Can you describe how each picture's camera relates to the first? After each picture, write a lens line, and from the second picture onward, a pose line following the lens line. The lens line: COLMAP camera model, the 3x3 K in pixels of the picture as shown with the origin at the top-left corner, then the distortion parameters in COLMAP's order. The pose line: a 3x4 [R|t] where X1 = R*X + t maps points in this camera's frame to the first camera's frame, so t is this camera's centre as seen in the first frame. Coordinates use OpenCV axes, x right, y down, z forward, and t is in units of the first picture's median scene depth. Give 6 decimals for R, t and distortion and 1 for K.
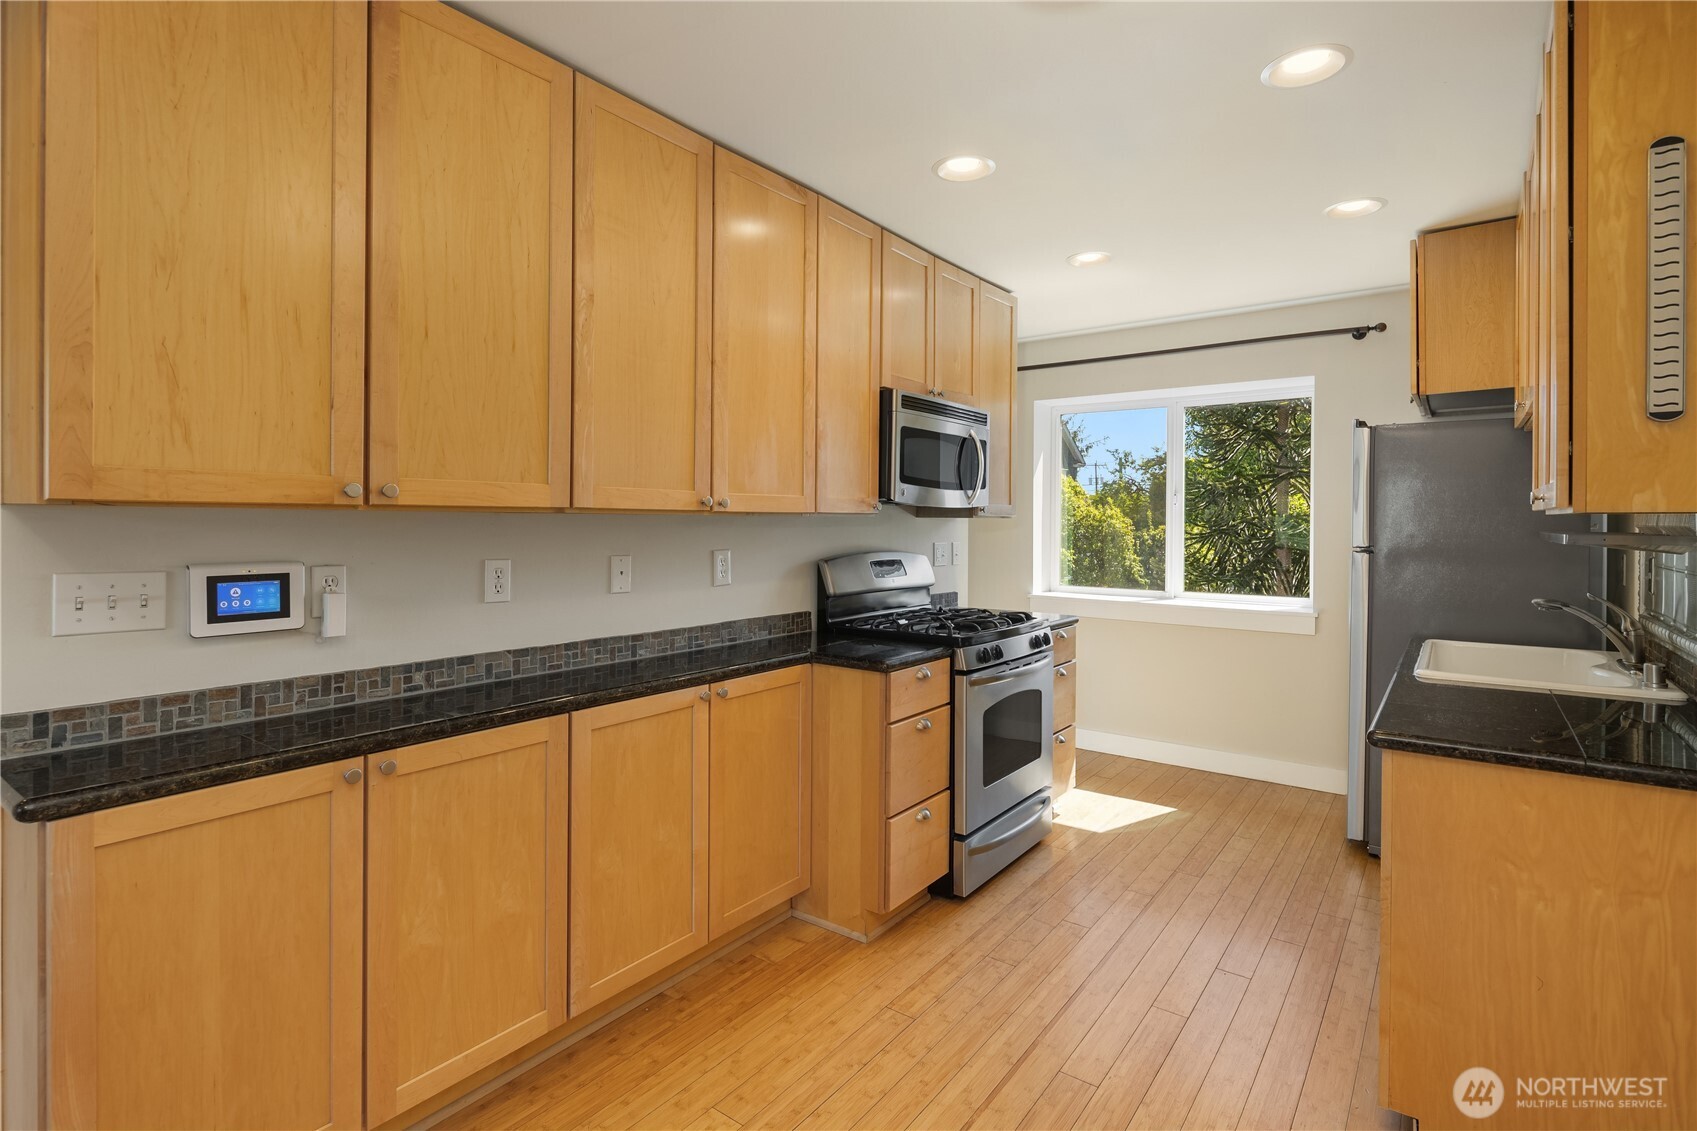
lens RADIAL K [[830.5, 0, 850.5], [0, 830.5, 518.4], [0, 0, 1]] dist [-0.000776, -0.000187]
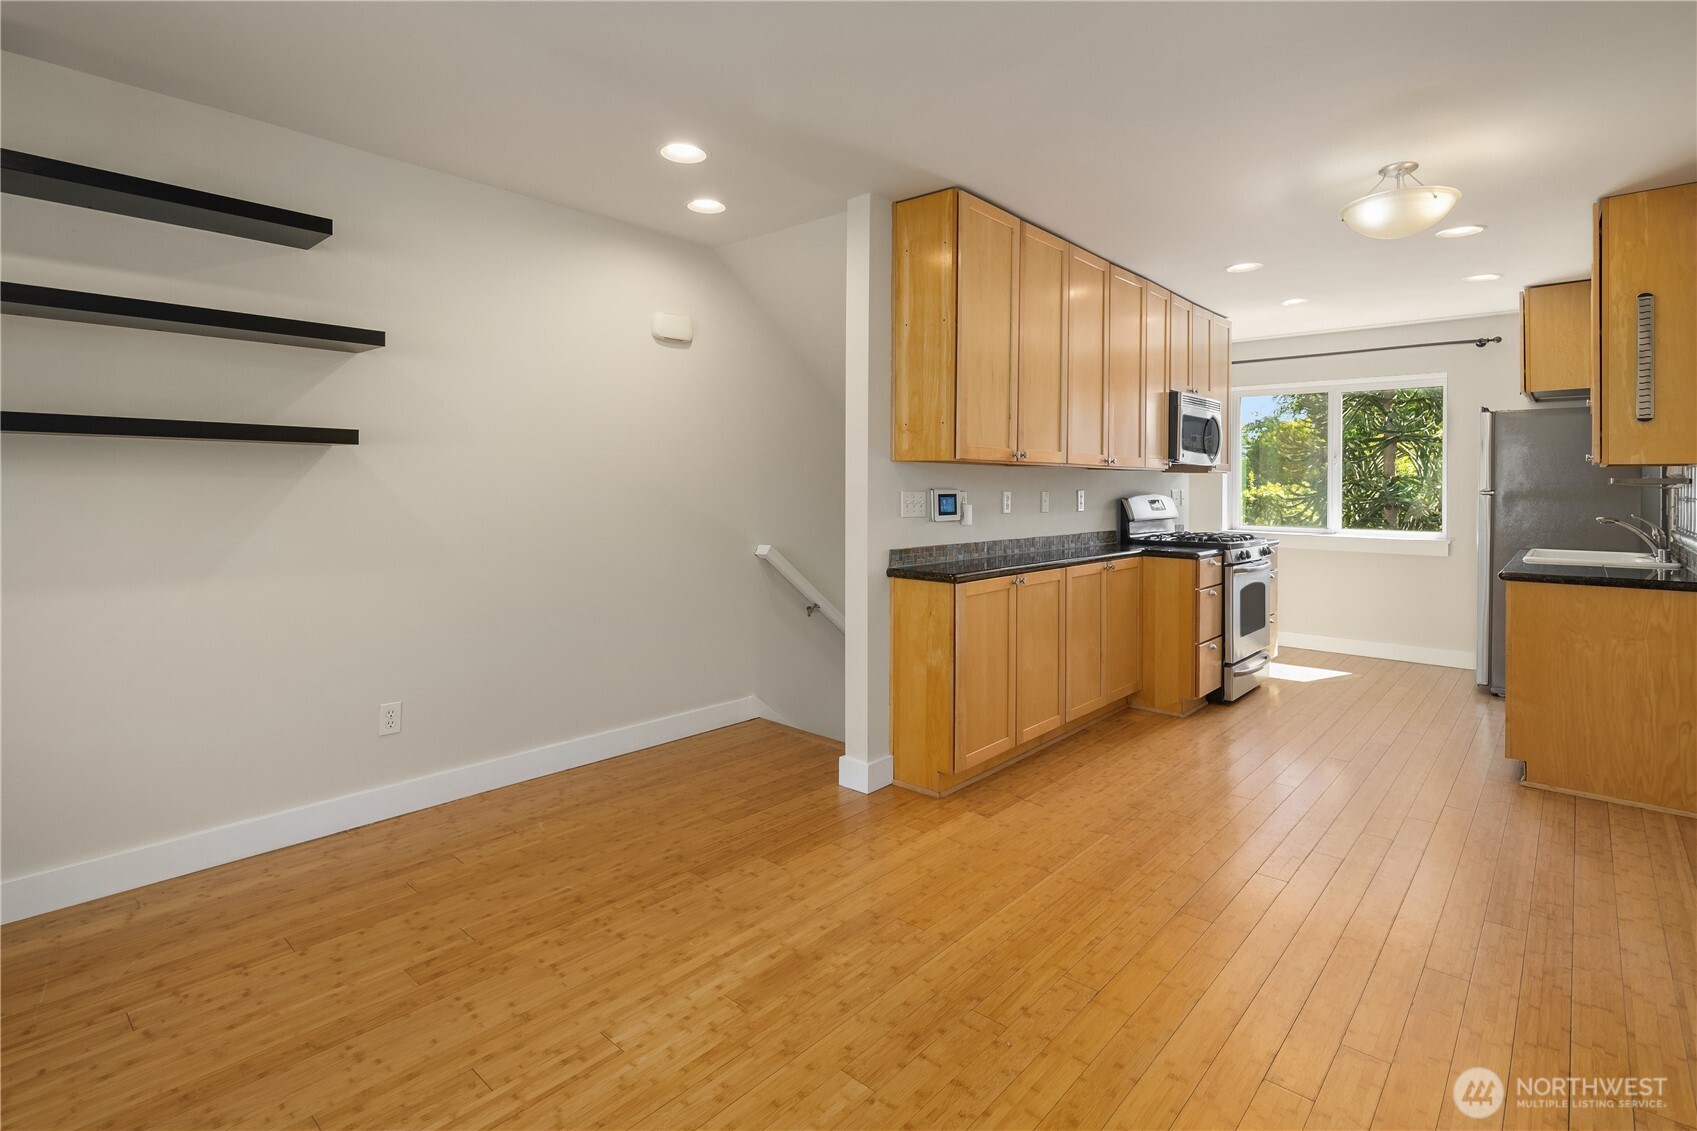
lens RADIAL K [[809.8, 0, 859.1], [0, 809.8, 479.8], [0, 0, 1]] dist [-0.001373, -0.001193]
pose [[0.995837, 0.000387, -0.091152, -0.431560], [-0.000637, 0.999996, -0.002708, 0.020573], [0.091151, 0.002755, 0.995833, -0.637135]]
